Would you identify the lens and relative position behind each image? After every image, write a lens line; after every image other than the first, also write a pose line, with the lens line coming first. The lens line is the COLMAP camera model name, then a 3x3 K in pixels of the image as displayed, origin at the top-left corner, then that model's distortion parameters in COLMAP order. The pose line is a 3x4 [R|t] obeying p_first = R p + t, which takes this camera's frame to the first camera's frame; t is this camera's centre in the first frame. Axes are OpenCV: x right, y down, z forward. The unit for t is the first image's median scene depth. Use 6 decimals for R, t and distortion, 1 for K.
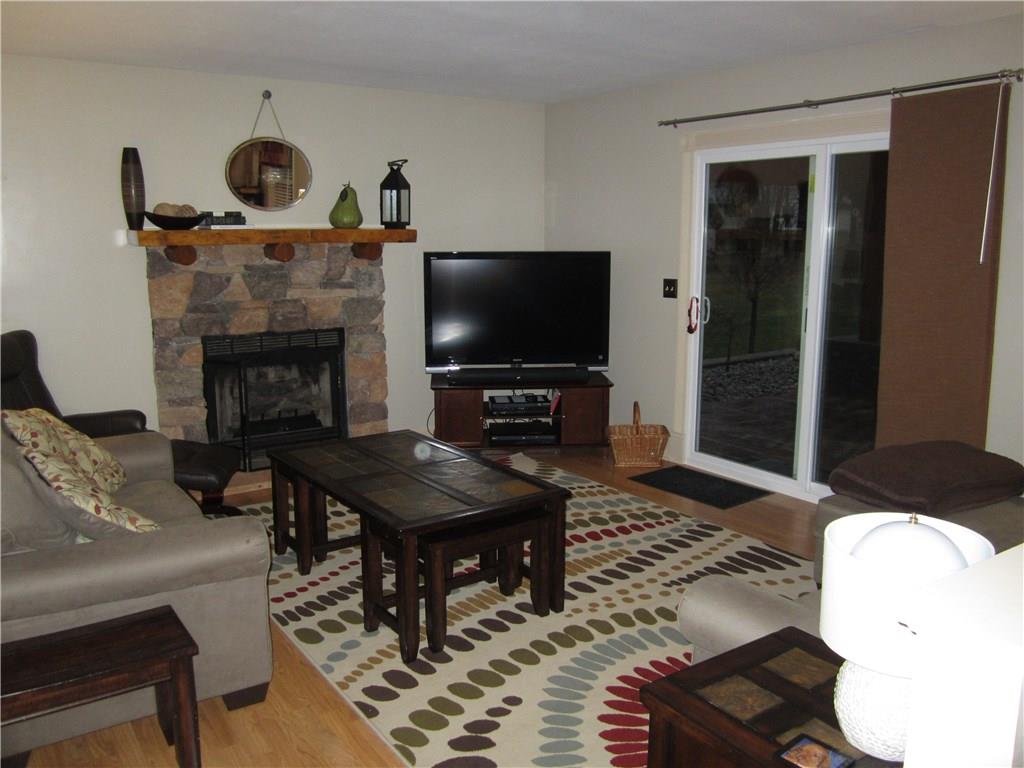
lens RADIAL K [[838.4, 0, 513.1], [0, 838.4, 382.6], [0, 0, 1]] dist [-0.008103, 0.000597]
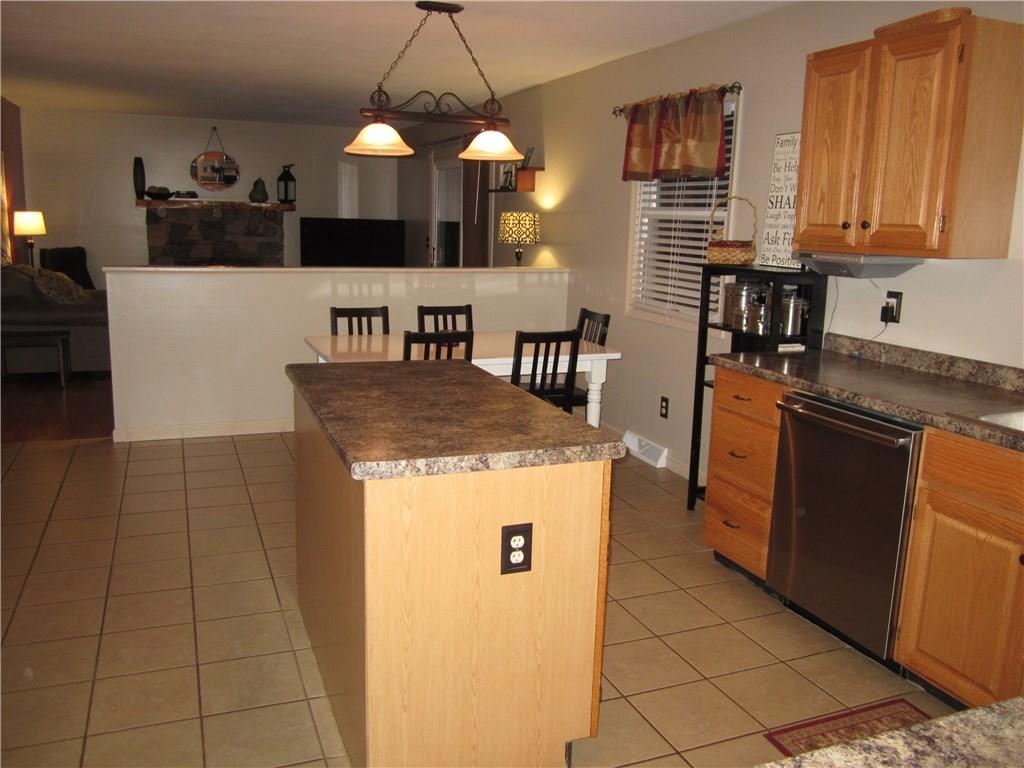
lens RADIAL K [[838.4, 0, 512.5], [0, 838.4, 382.3], [0, 0, 1]] dist [-0.008103, 0.000597]
pose [[0.976005, 0.070936, -0.205870, 0.743759], [-0.067982, 0.997457, 0.021399, 0.127547], [0.206865, -0.006890, 0.978345, -0.658765]]
